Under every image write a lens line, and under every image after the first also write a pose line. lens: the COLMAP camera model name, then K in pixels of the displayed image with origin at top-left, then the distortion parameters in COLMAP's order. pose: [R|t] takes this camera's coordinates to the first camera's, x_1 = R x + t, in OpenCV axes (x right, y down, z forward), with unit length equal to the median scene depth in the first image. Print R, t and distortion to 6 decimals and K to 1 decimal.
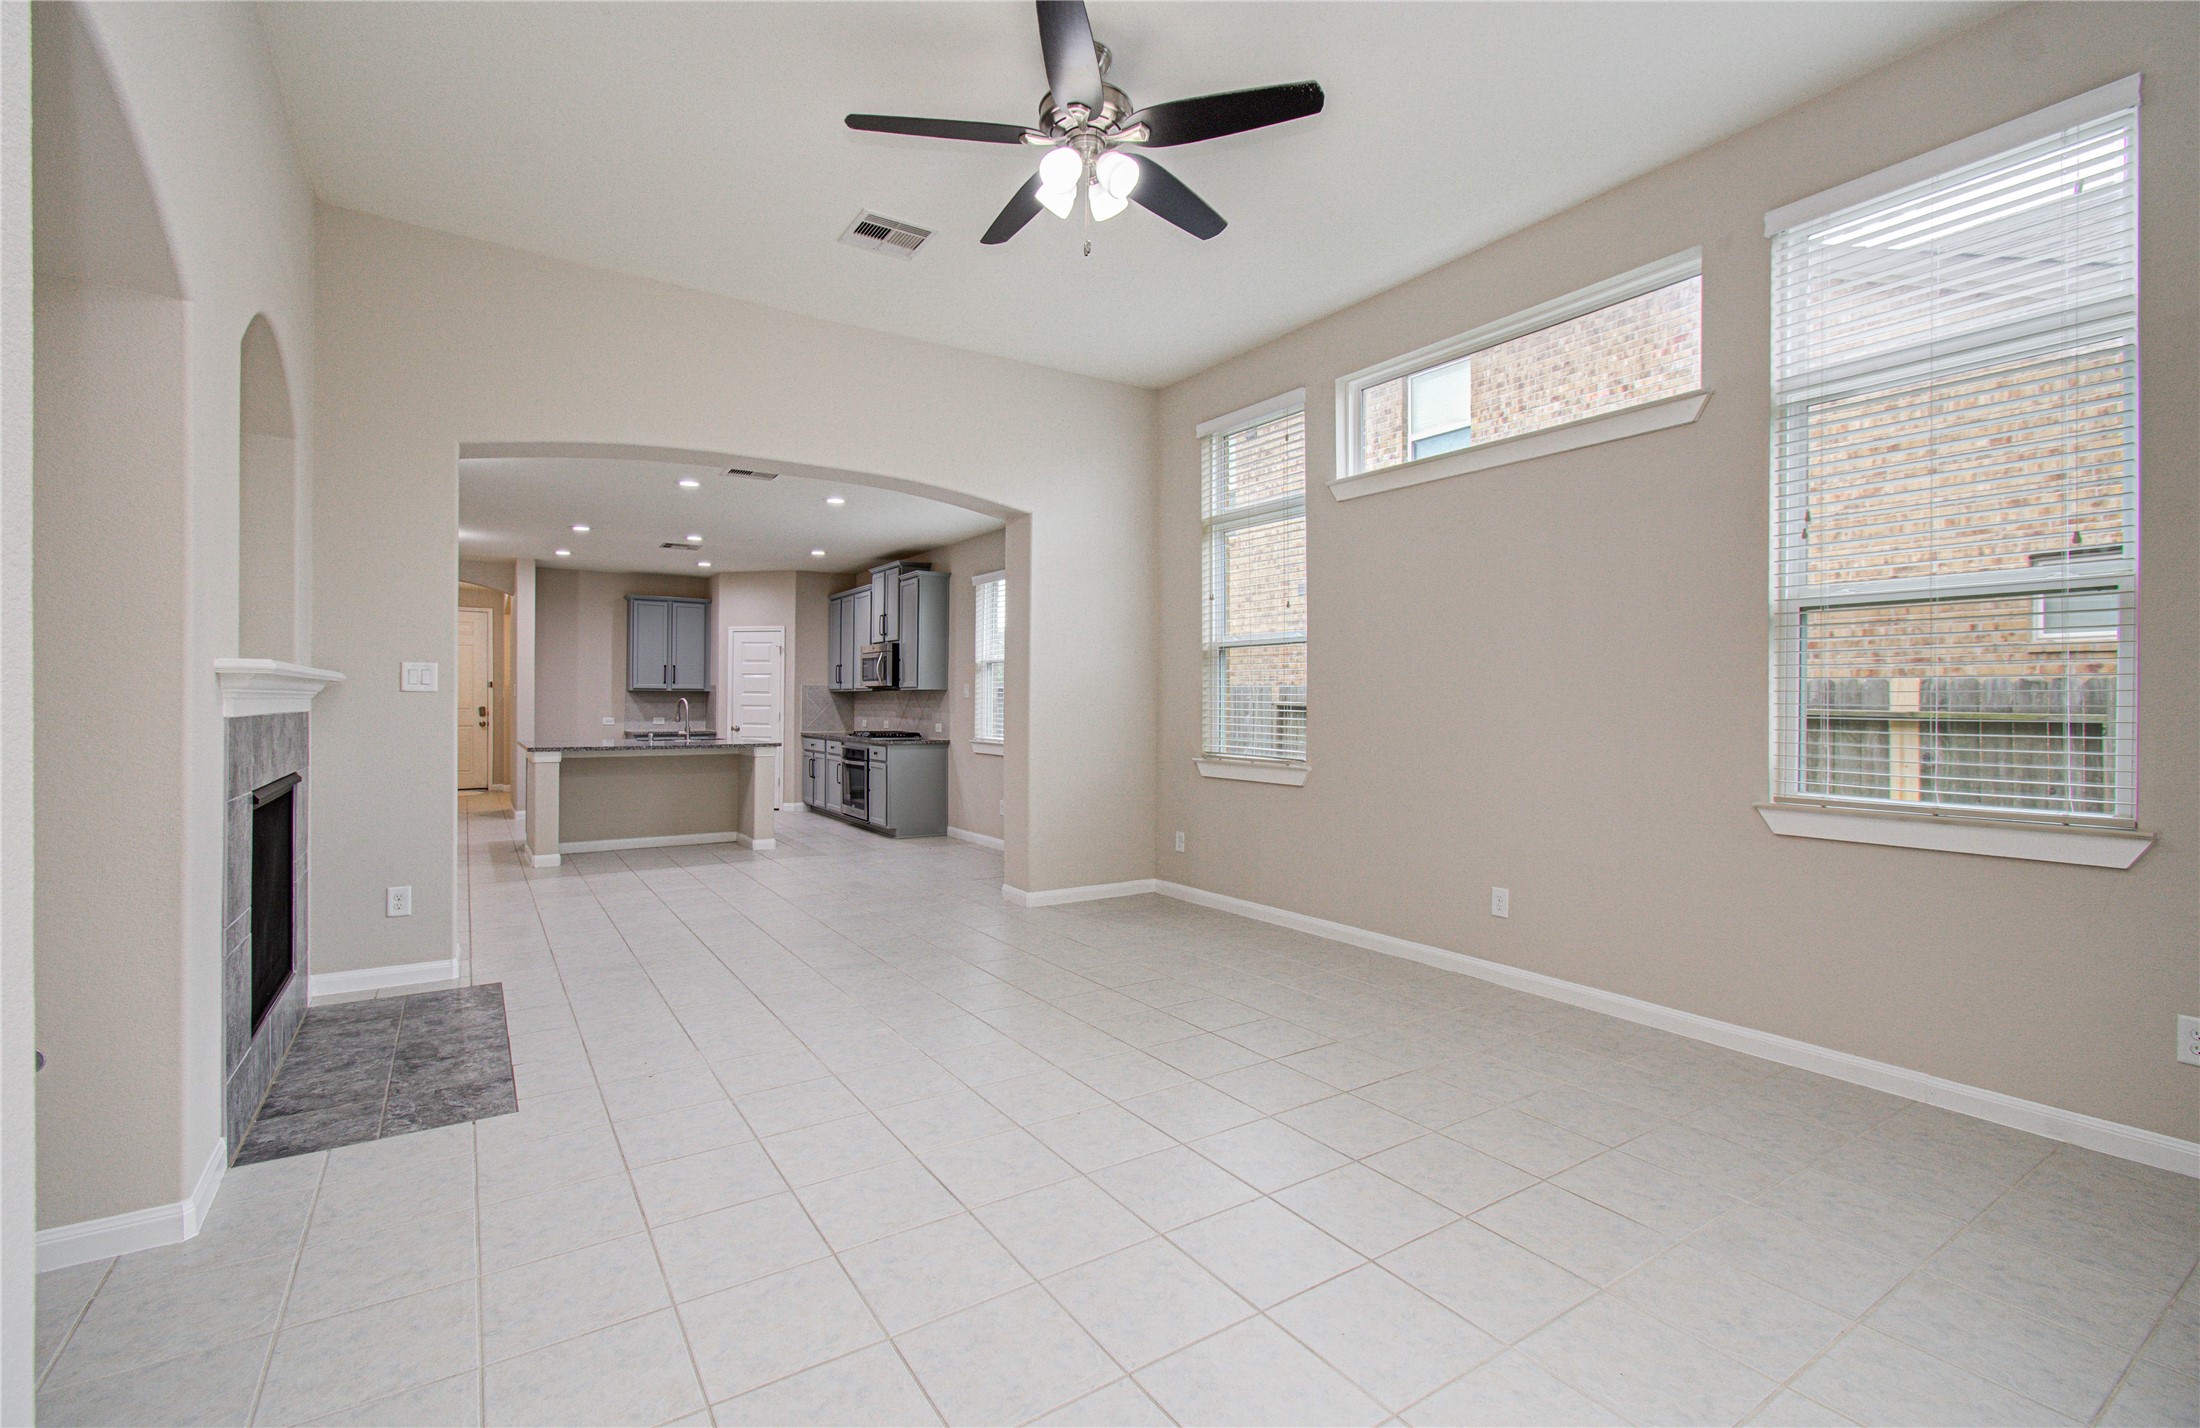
lens RADIAL K [[955.4, 0, 1075.9], [0, 955.4, 702.2], [0, 0, 1]] dist [-0.007052, 0.006033]
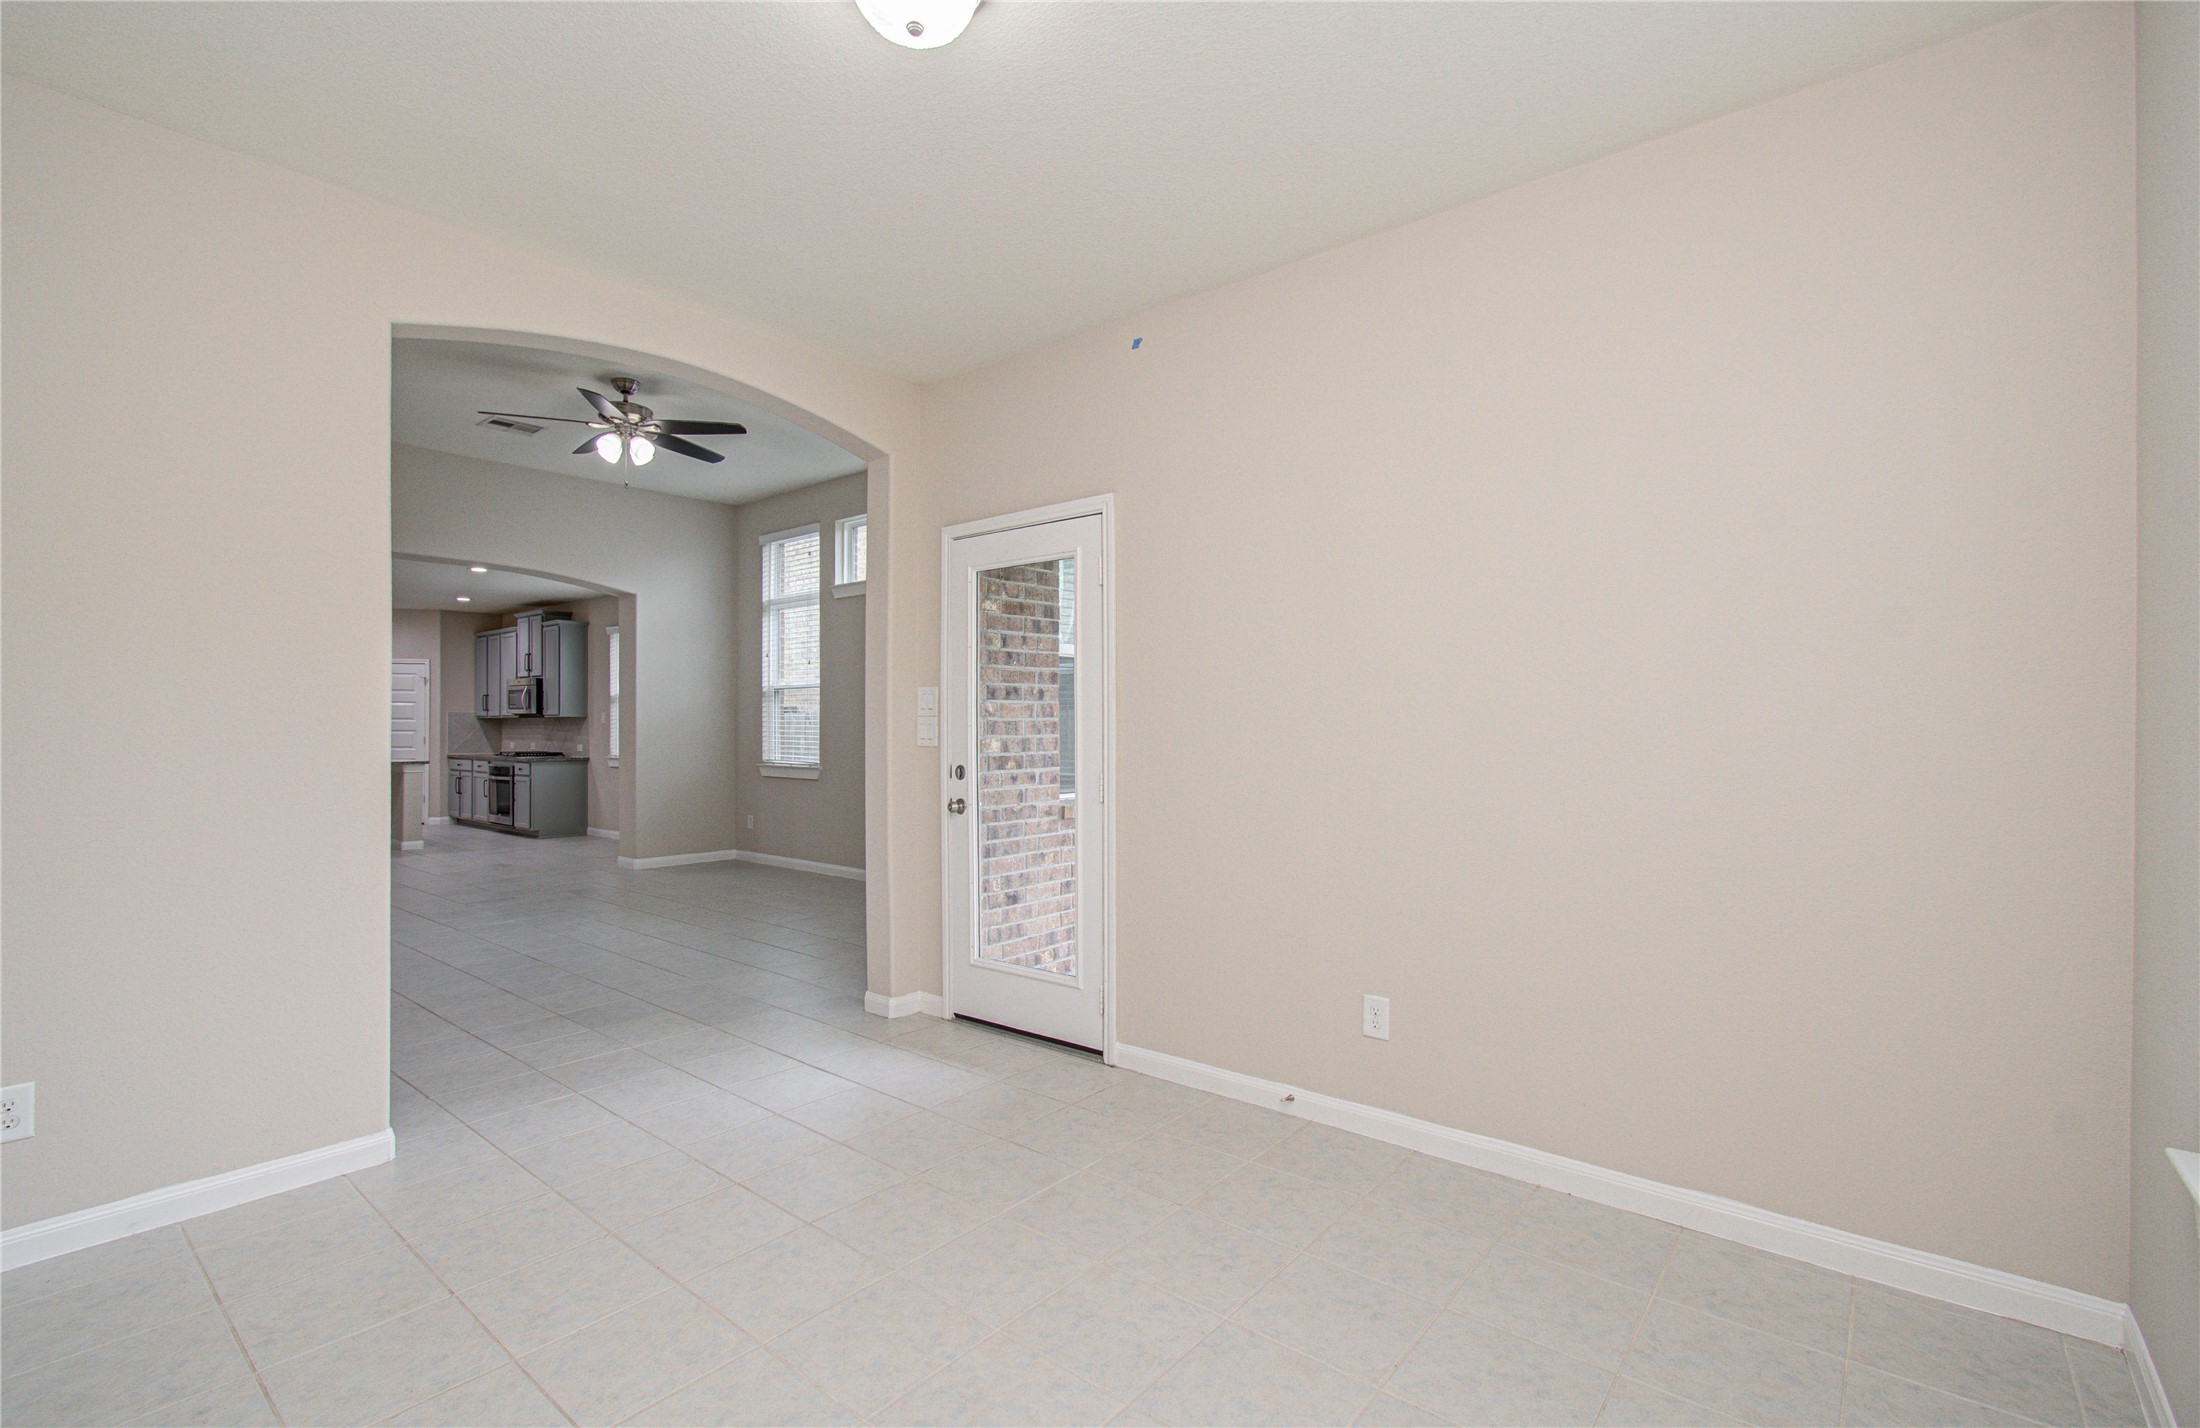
lens RADIAL K [[955.4, 0, 1112.6], [0, 955.4, 733.4], [0, 0, 1]] dist [-0.007052, 0.006033]
pose [[0.946607, -0.003712, 0.322368, 0.106623], [0.002374, 0.999987, 0.004544, 0.004437], [-0.322380, -0.003536, 0.946604, -0.366290]]
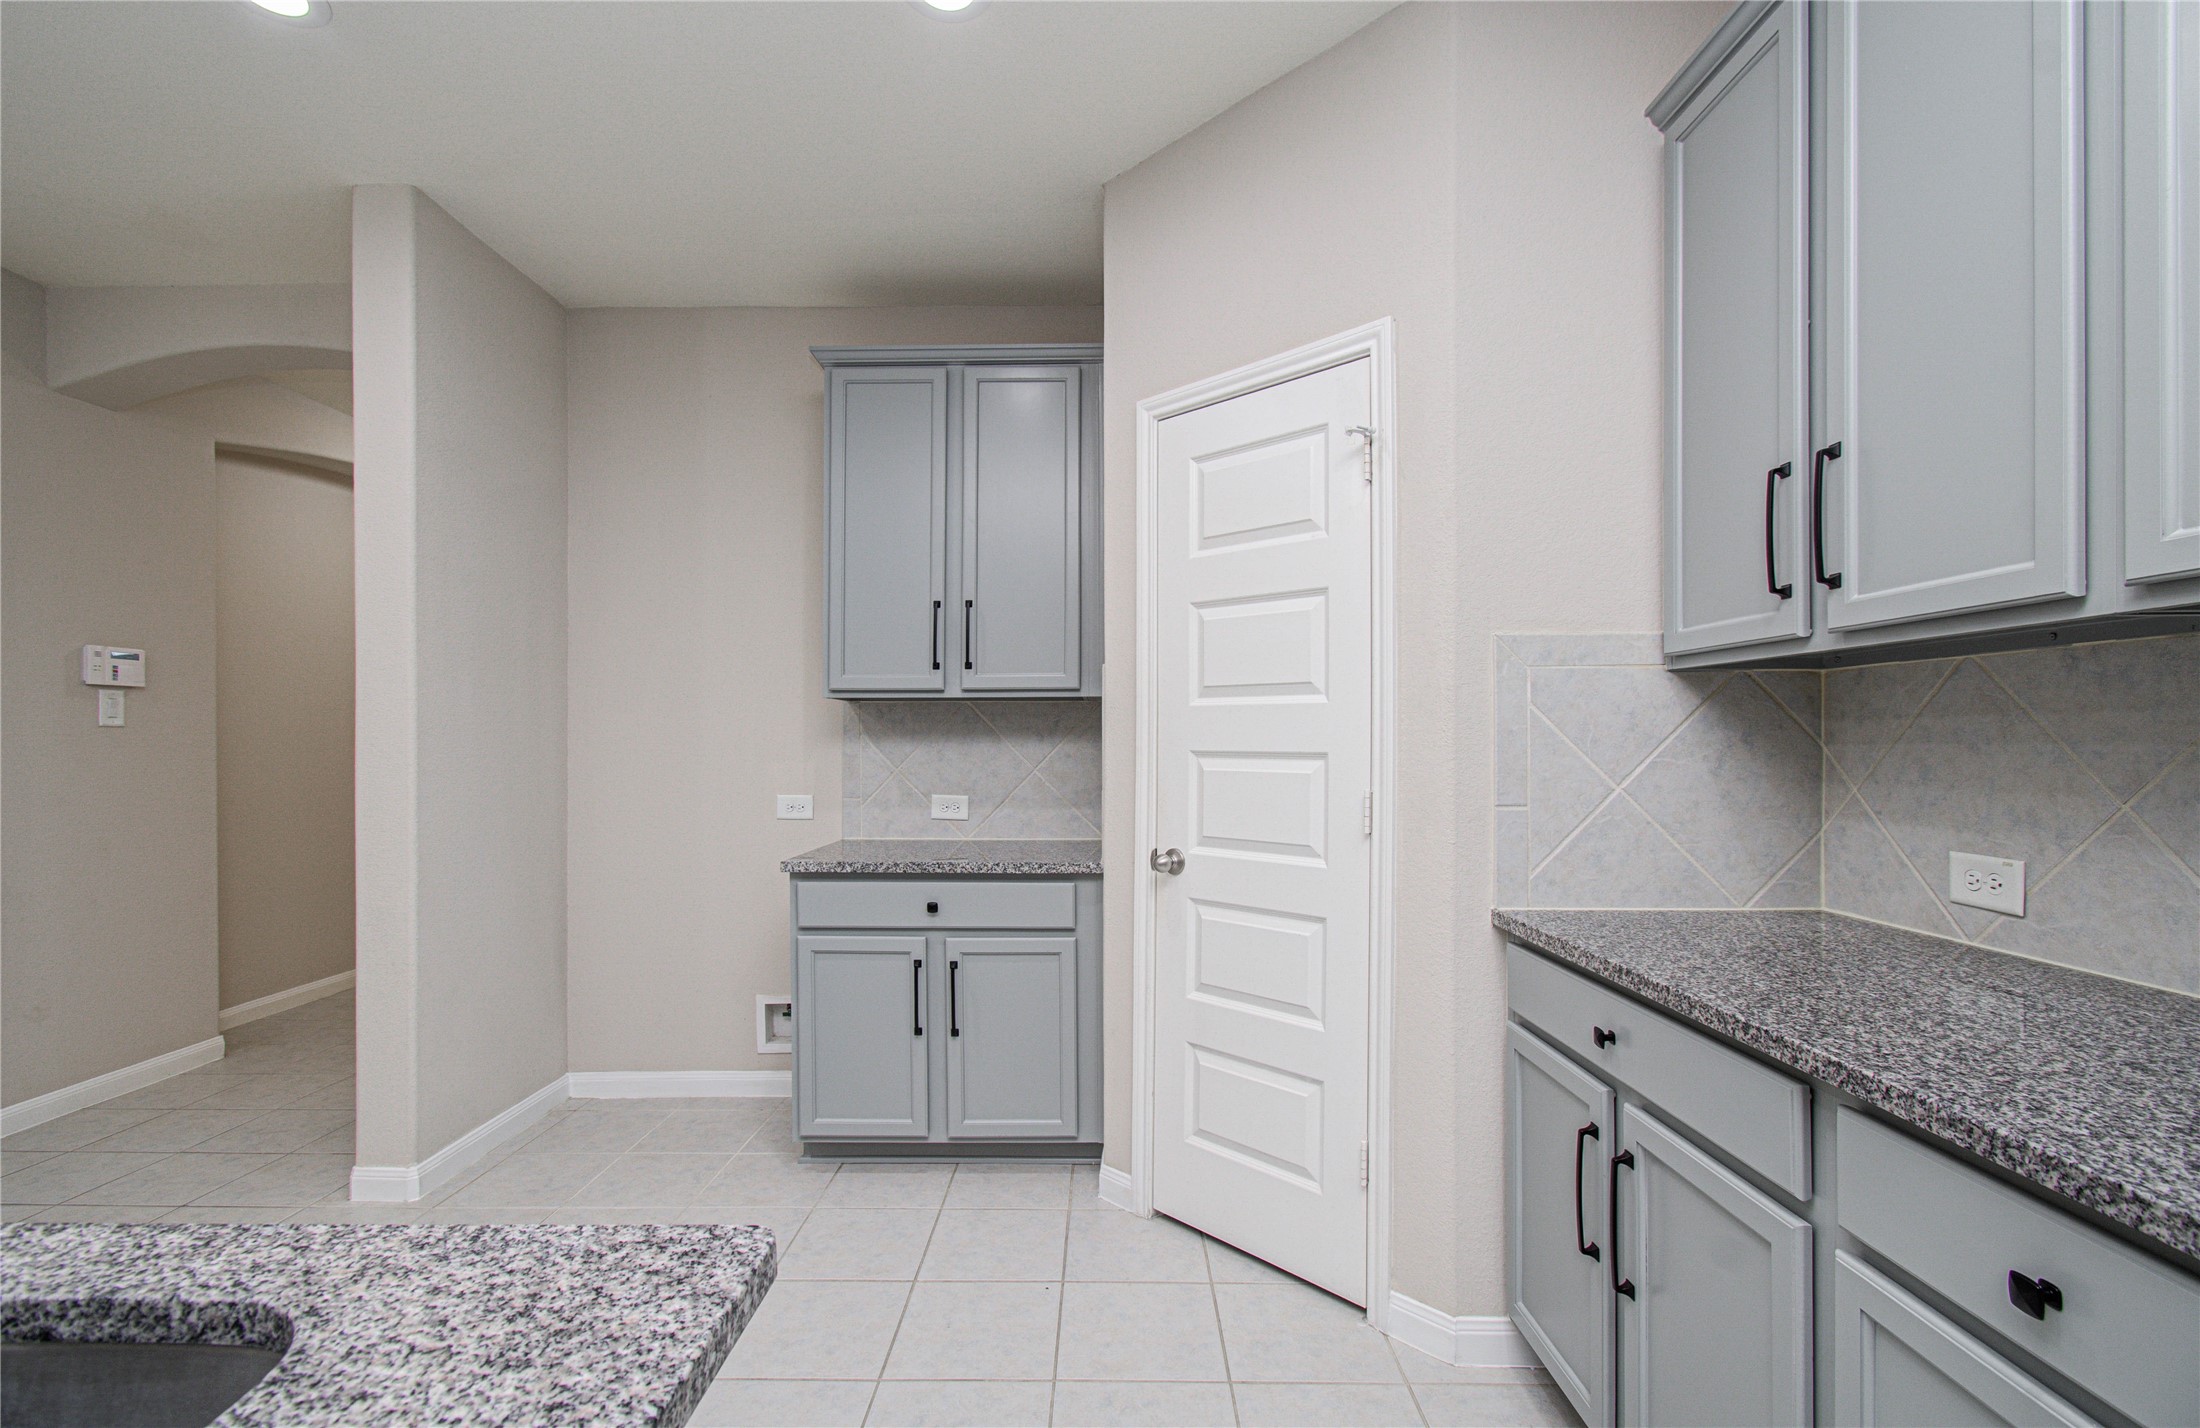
lens RADIAL K [[955.4, 0, 1086.2], [0, 955.4, 740.7], [0, 0, 1]] dist [-0.007052, 0.006033]
pose [[0.833292, -0.009095, -0.552759, -0.297377], [0.007885, 0.999958, -0.004567, 0.001897], [0.552777, -0.000553, 0.833329, 0.960043]]
